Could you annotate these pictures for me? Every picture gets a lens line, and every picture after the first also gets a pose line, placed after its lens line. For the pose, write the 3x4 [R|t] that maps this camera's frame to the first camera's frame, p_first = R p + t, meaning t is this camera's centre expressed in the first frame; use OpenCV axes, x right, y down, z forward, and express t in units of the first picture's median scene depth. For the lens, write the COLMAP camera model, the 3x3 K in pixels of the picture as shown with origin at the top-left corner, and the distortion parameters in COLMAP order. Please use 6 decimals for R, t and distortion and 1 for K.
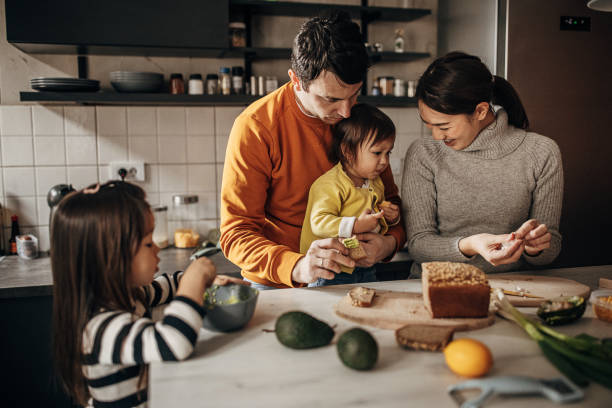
lens RADIAL K [[587.0, 0, 306.4], [0, 587.0, 201.3], [0, 0, 1]] dist [-0.007657, -0.002030]
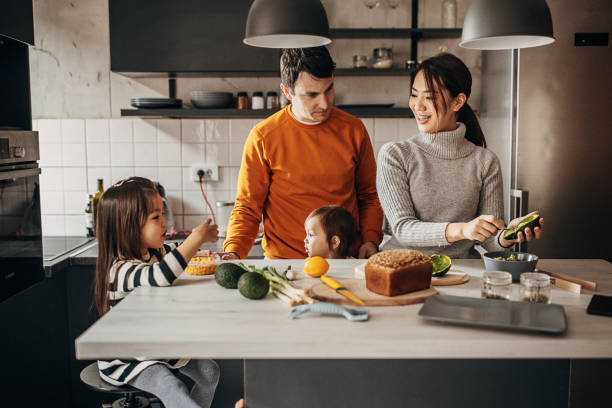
lens RADIAL K [[635.3, 0, 307.9], [0, 635.3, 202.5], [0, 0, 1]] dist [-0.007702, -0.013096]
pose [[0.965726, 0.028379, -0.258009, 0.247607], [-0.031757, 0.999456, -0.008936, 0.016540], [0.257615, 0.016824, 0.966101, -0.218583]]
